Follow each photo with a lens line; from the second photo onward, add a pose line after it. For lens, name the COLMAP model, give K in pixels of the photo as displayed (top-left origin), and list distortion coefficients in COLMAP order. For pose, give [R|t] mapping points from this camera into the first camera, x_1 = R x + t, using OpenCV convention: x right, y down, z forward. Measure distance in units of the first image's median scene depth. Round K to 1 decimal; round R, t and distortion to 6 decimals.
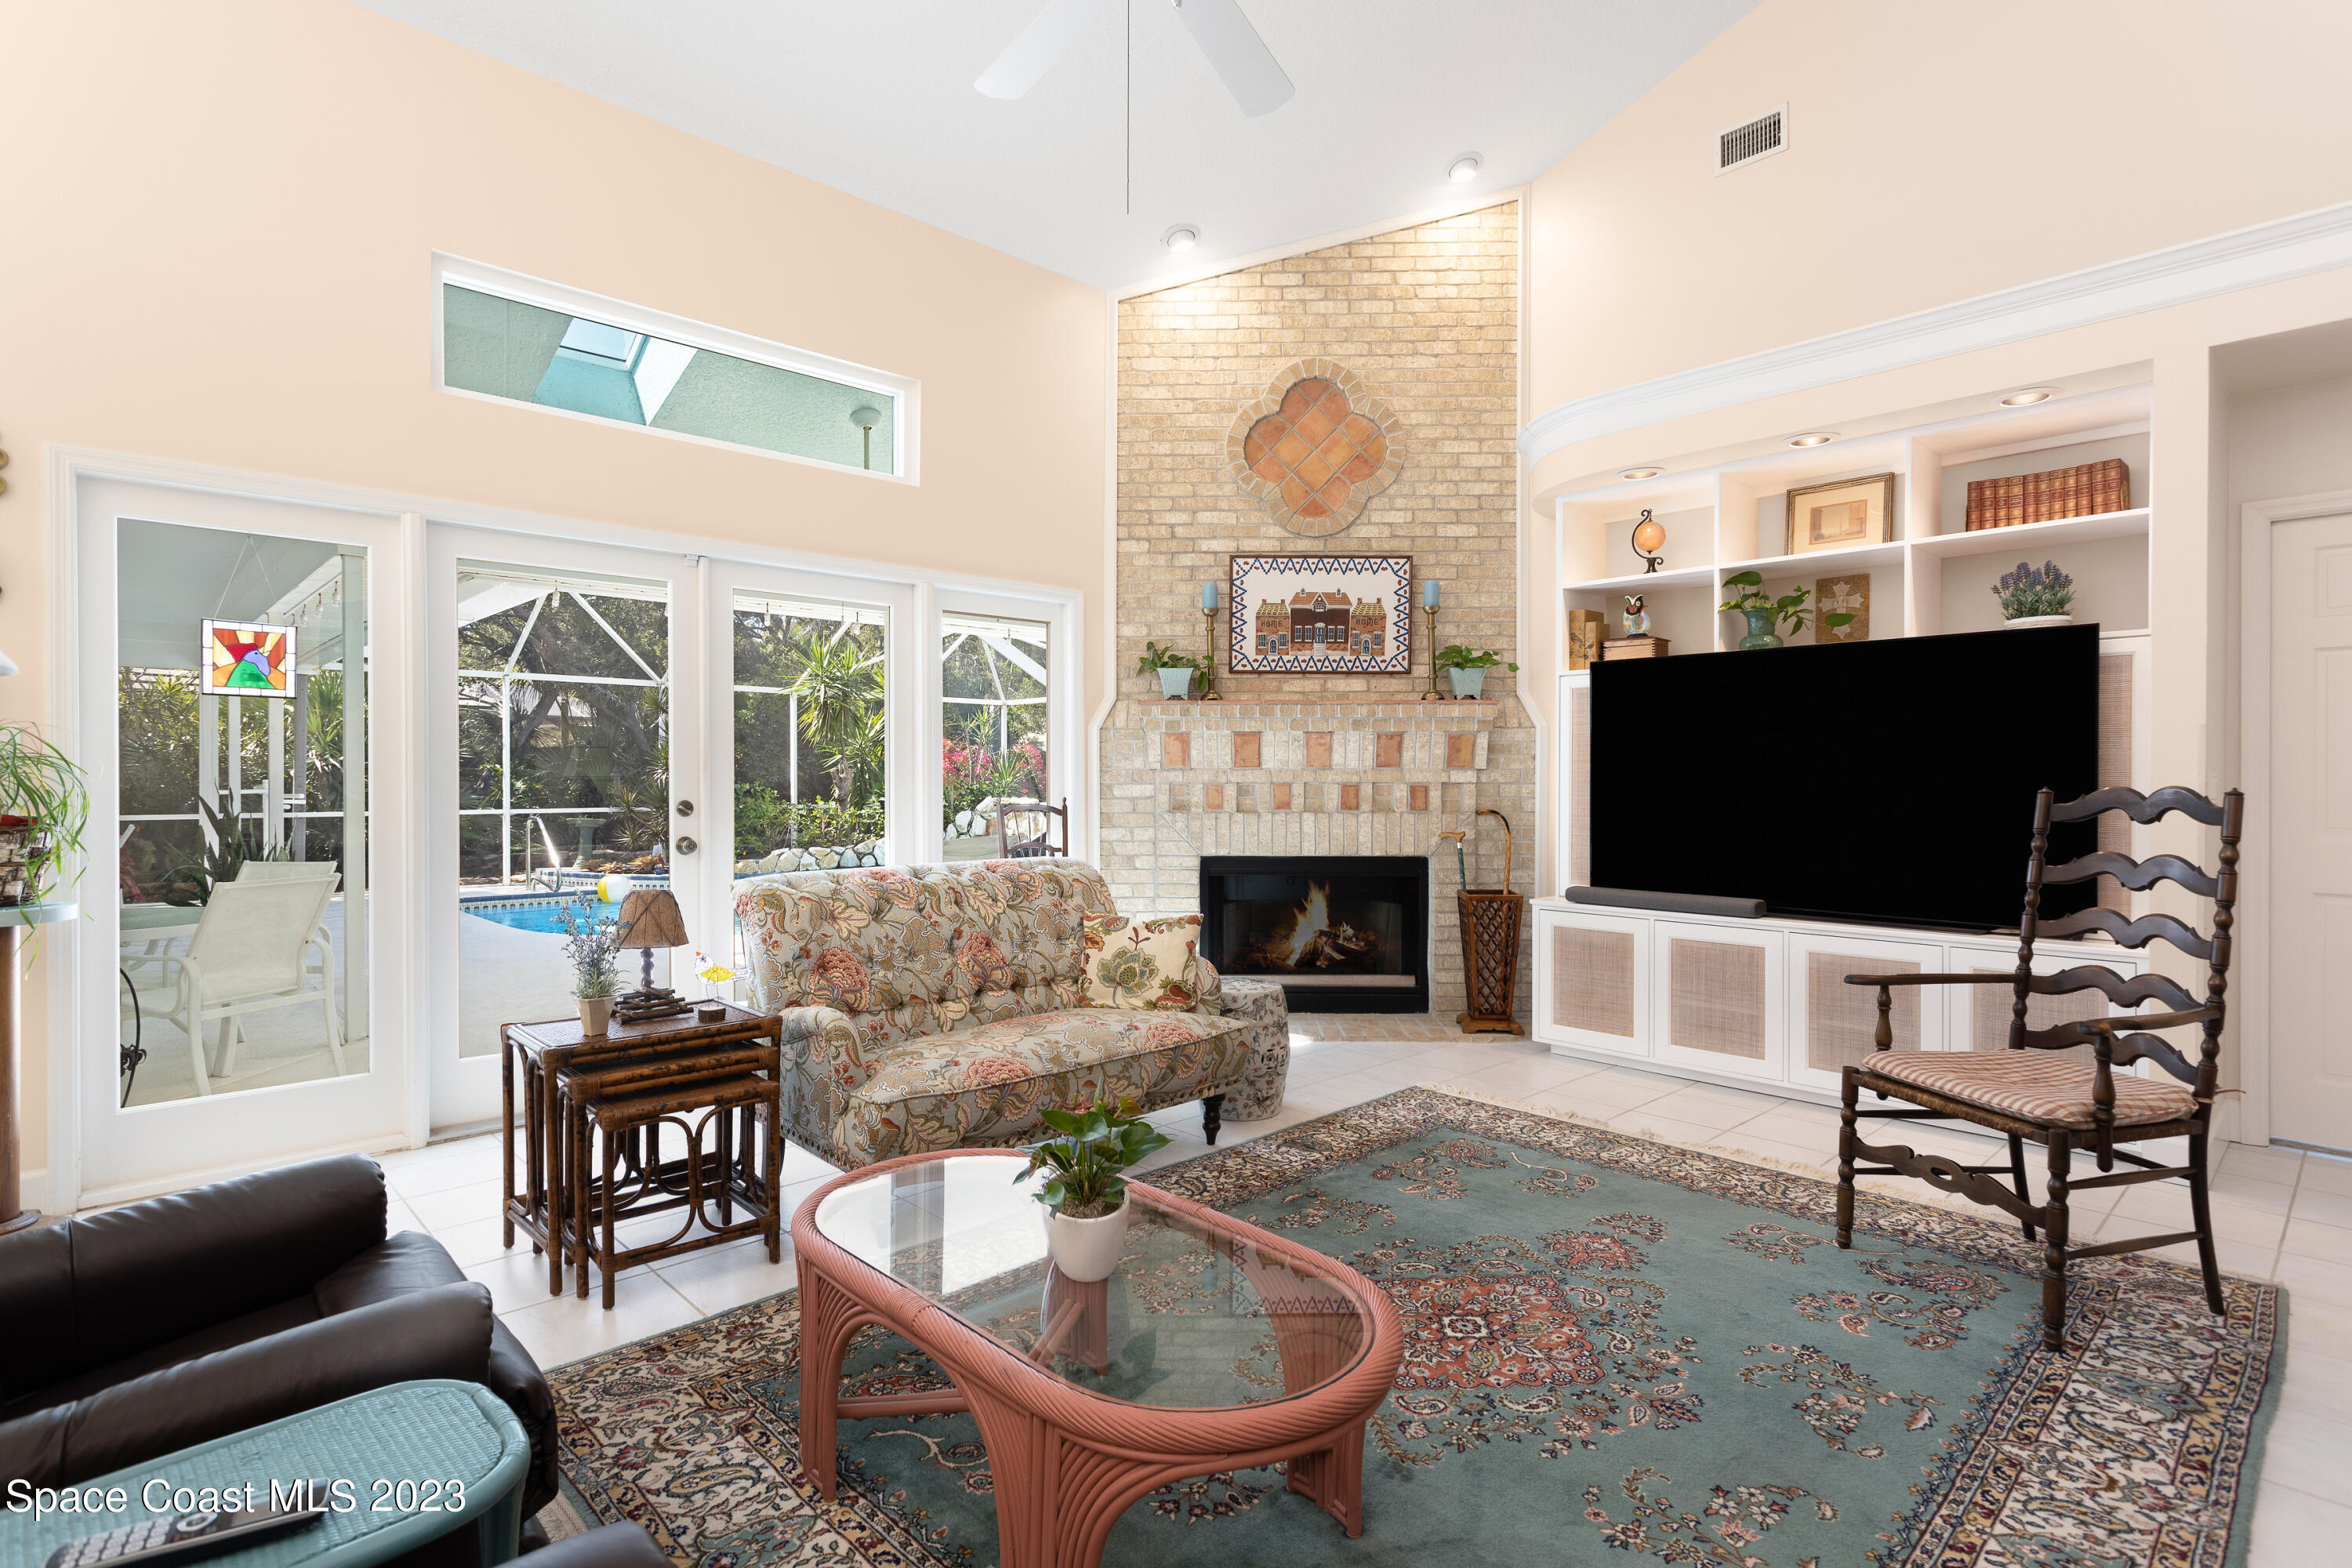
lens RADIAL K [[1158.6, 0, 1194.6], [0, 1158.6, 778.6], [0, 0, 1]] dist [0.005800, 0.001378]
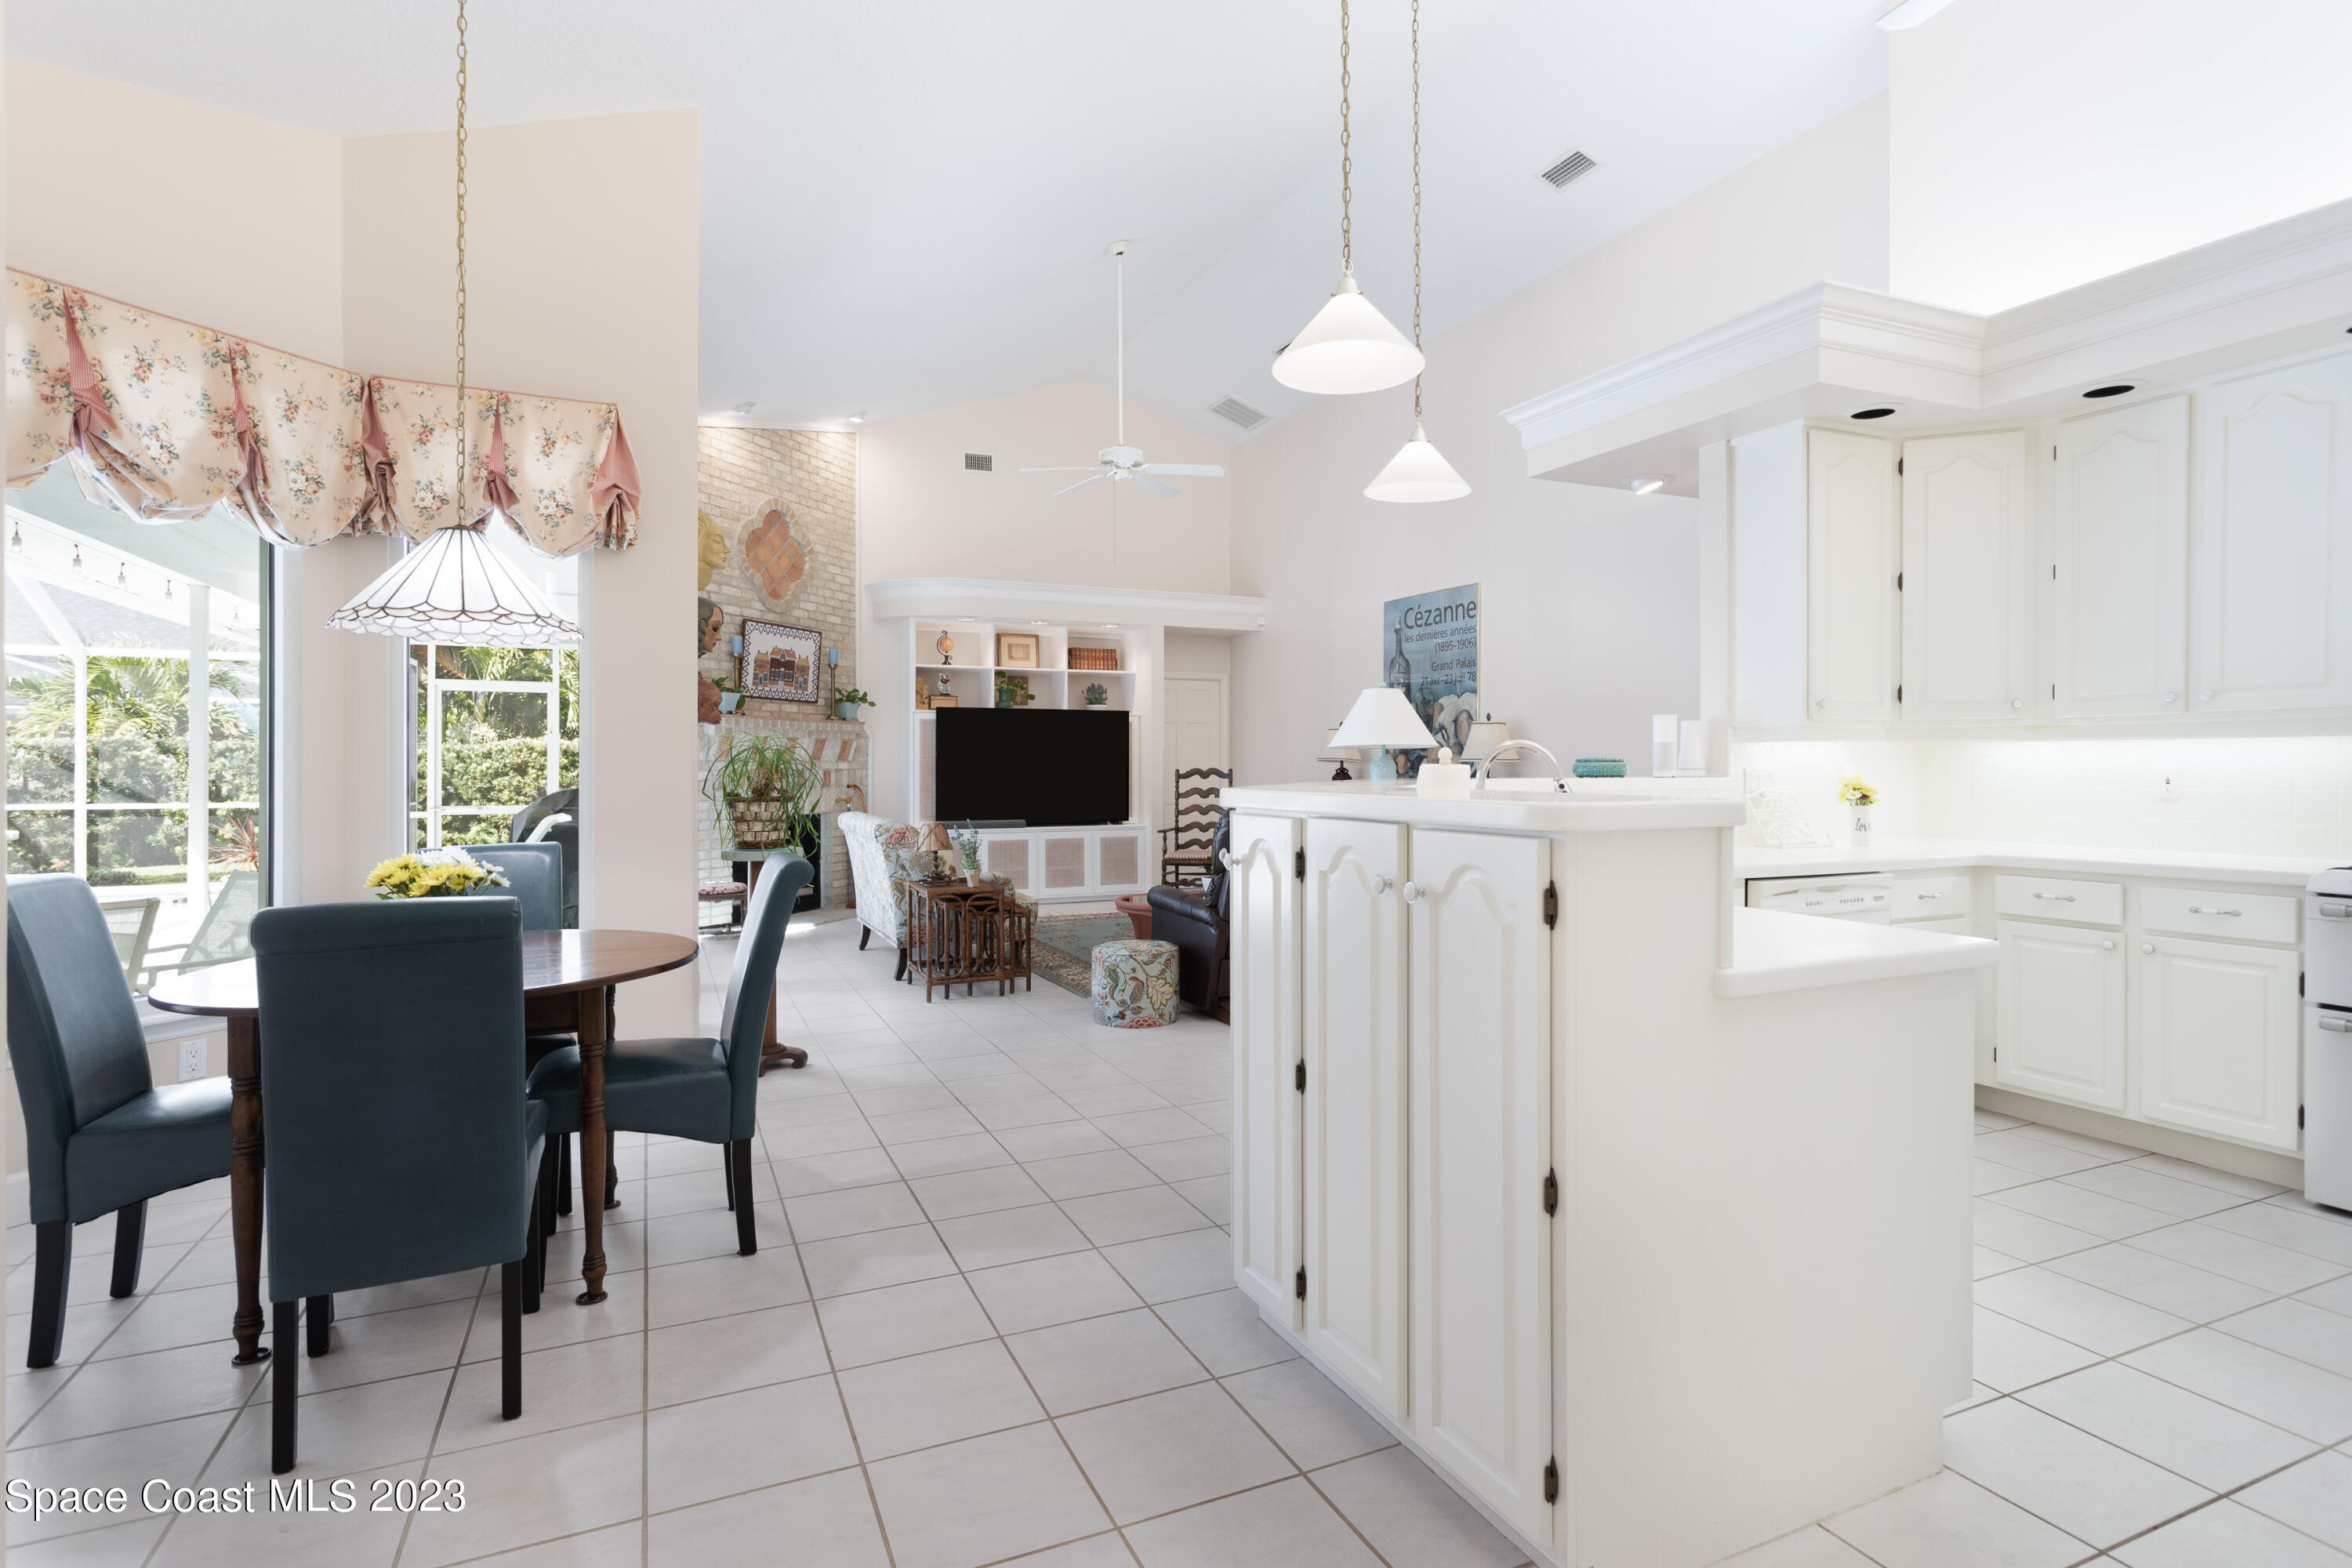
lens RADIAL K [[1158.6, 0, 1187.9], [0, 1158.6, 783.4], [0, 0, 1]] dist [0.005800, 0.001378]
pose [[0.323309, -0.016208, 0.946155, -1.205051], [0.002190, 0.999863, 0.016380, -0.002192], [-0.946291, -0.003224, 0.323301, -0.031582]]
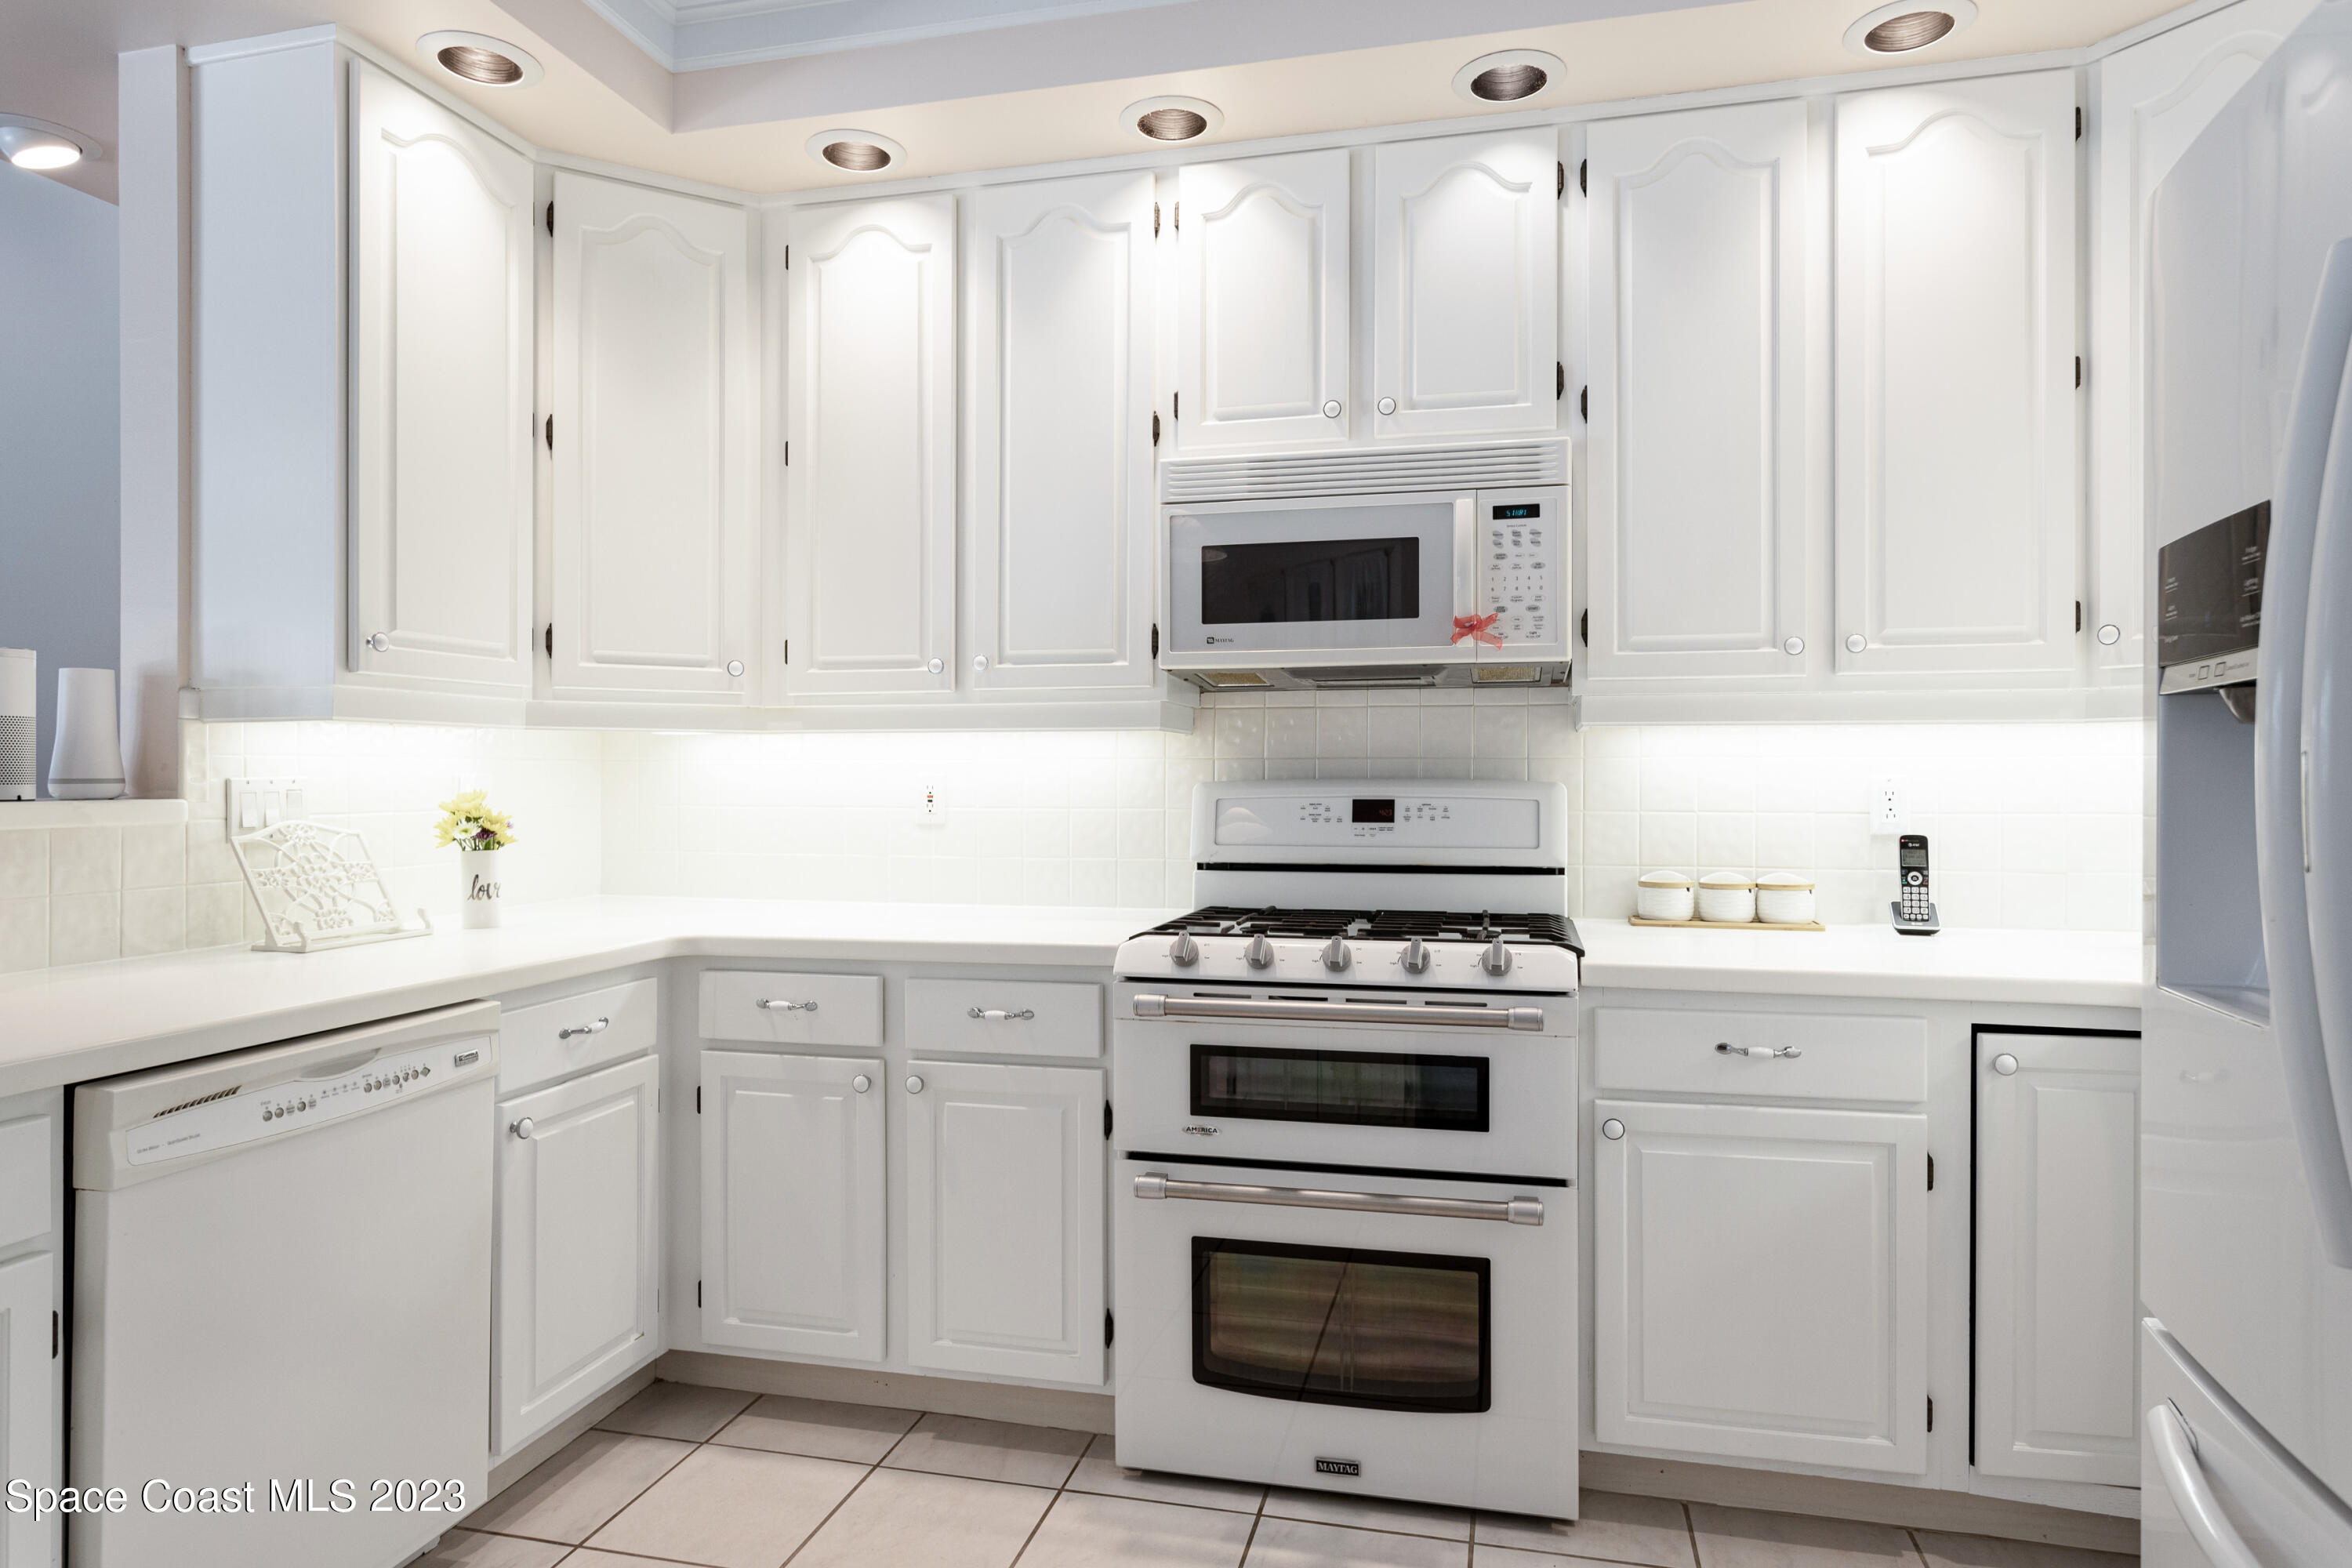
lens RADIAL K [[1372.1, 0, 1191.8], [0, 1372.1, 778.9], [0, 0, 1]] dist [-0.021672, 0.002845]
pose [[-0.544488, -0.004209, 0.838758, -0.882076], [-0.001102, 0.999990, 0.004302, -0.000859], [-0.838768, 0.001418, -0.544487, -0.146398]]
